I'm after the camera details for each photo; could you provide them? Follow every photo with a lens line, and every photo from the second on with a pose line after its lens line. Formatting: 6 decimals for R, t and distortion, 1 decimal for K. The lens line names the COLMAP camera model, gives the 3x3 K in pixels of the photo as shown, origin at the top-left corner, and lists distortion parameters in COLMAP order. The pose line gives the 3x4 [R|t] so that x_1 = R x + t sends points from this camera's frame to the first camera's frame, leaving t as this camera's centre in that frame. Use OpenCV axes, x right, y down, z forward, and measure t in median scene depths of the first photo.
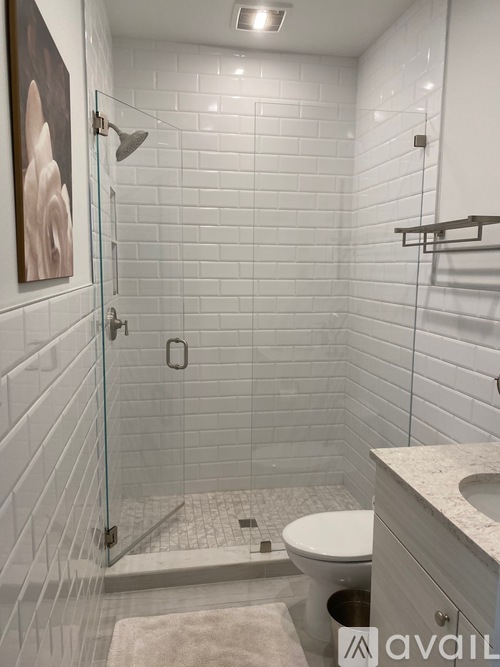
lens RADIAL K [[512.7, 0, 253.1], [0, 512.7, 332.8], [0, 0, 1]] dist [0.032010, -0.027356]
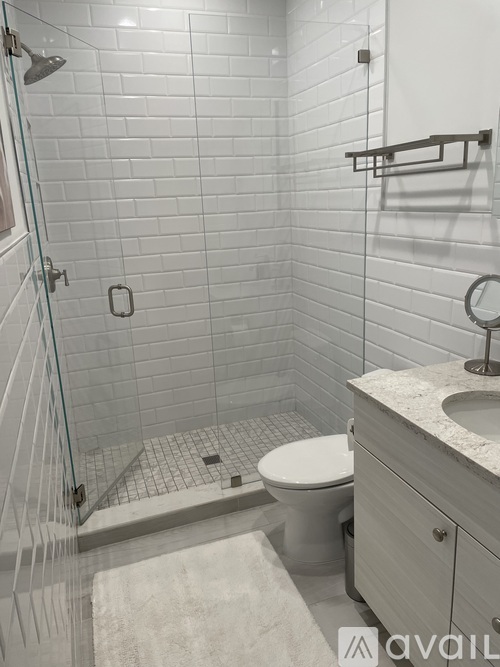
lens RADIAL K [[502.4, 0, 251.9], [0, 502.4, 327.1], [0, 0, 1]] dist [0.063233, -0.059547]
pose [[0.984775, -0.096429, 0.144637, -0.065388], [0.078219, 0.988852, 0.126704, -0.012678], [-0.155242, -0.113462, 0.981339, 0.051548]]
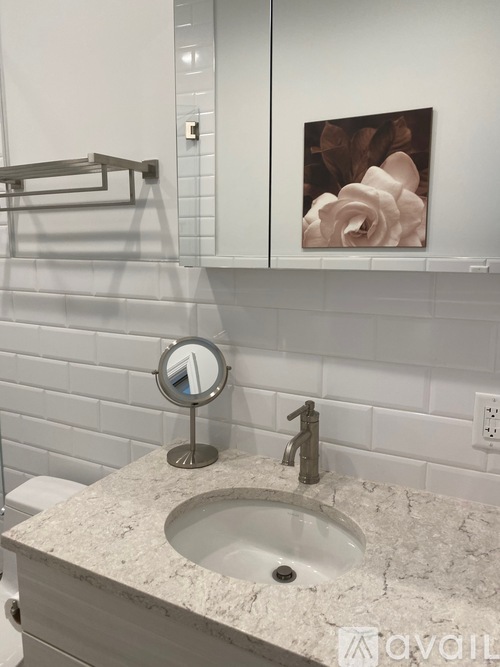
lens RADIAL K [[512.7, 0, 250.8], [0, 512.7, 325.0], [0, 0, 1]] dist [0.032010, -0.027356]
pose [[0.622324, -0.133093, 0.771362, -0.014594], [0.110282, 0.990518, 0.081933, -0.020719], [-0.774952, 0.034078, 0.631101, 0.290991]]
